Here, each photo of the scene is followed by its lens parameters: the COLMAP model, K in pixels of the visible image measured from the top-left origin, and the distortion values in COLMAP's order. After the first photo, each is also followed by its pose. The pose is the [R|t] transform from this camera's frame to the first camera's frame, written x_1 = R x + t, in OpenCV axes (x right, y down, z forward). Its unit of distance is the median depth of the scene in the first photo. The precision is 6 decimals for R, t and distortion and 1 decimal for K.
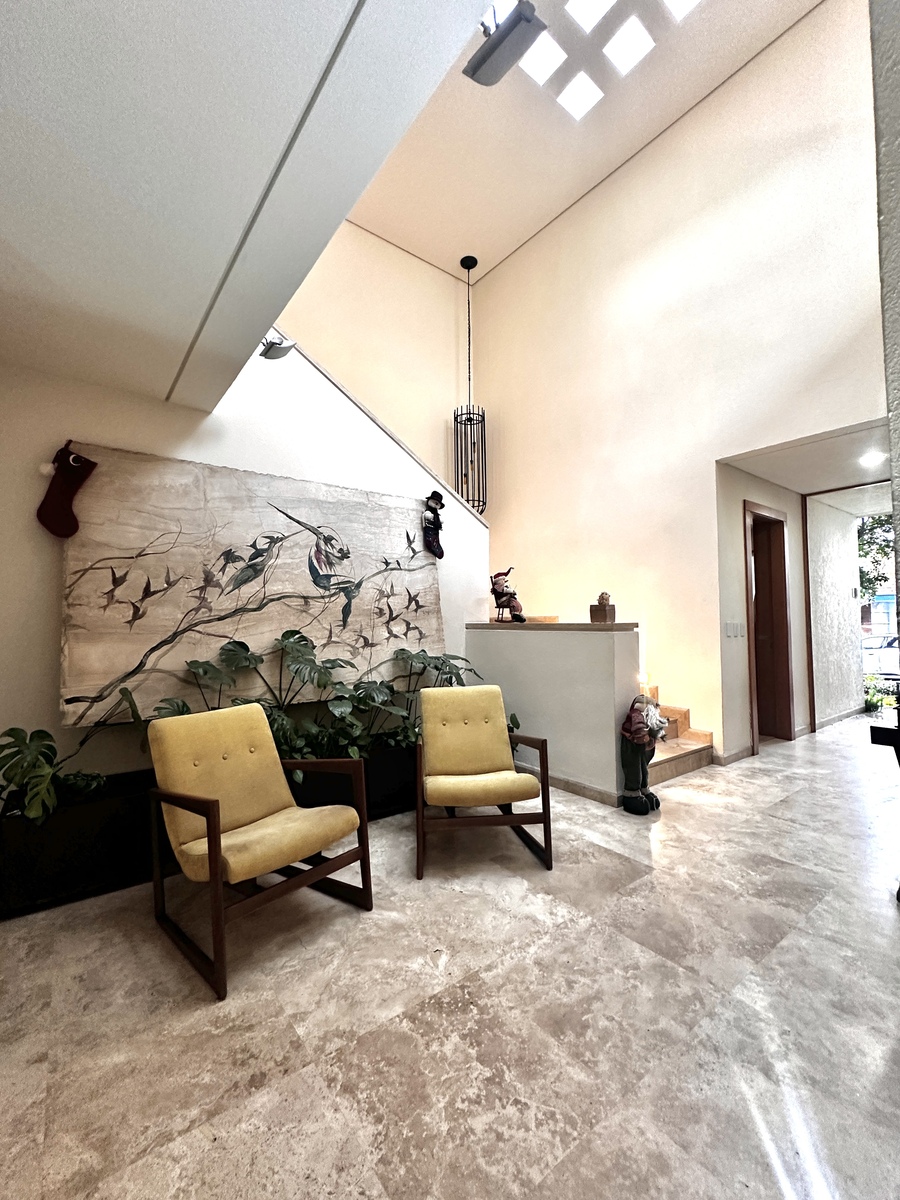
lens RADIAL K [[496.6, 0, 450.6], [0, 496.6, 603.6], [0, 0, 1]] dist [-0.001598, -0.000507]
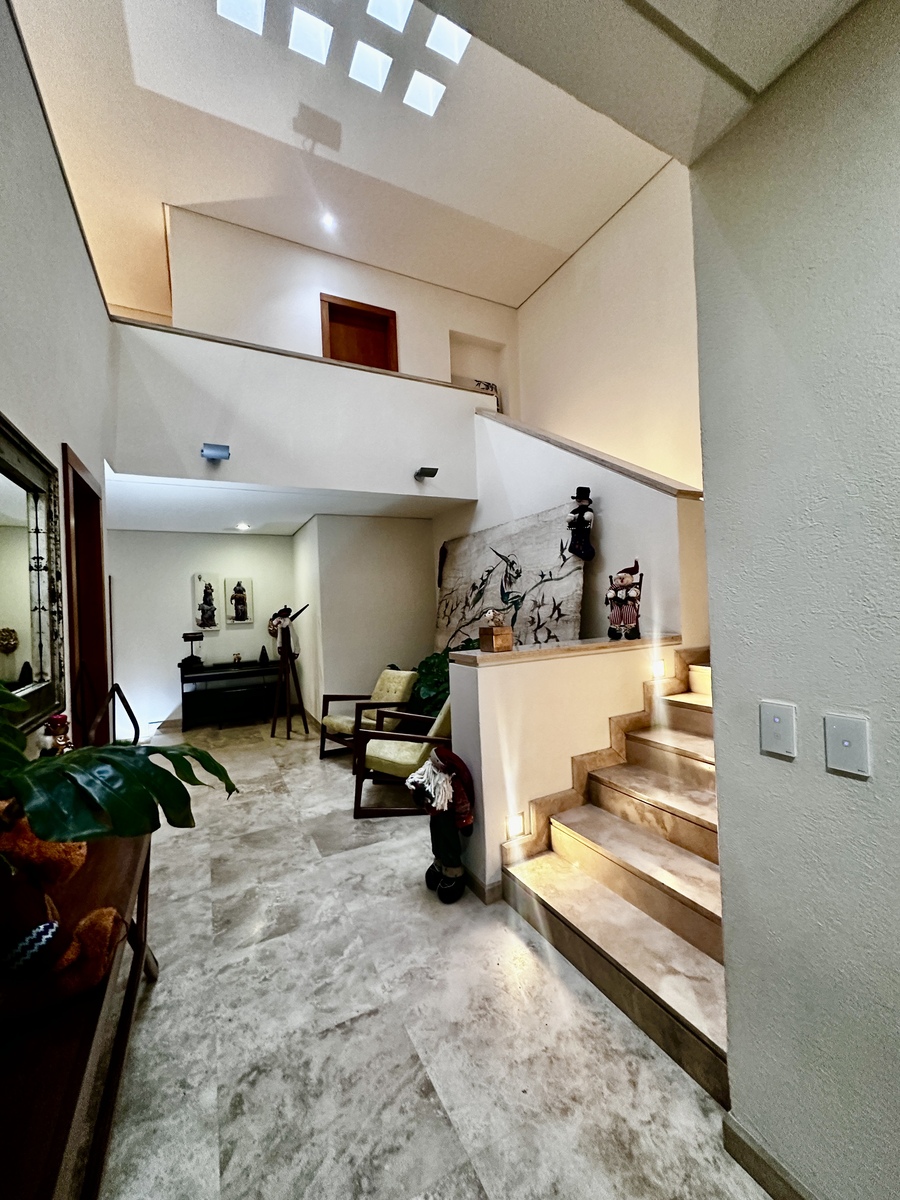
lens RADIAL K [[475.1, 0, 451.6], [0, 475.1, 601.4], [0, 0, 1]] dist [-0.001866, -0.000087]
pose [[-0.167275, 0.005537, -0.985895, 1.114308], [0.078945, 0.996848, -0.007796, -0.038723], [0.982744, -0.079136, -0.167185, 1.154533]]
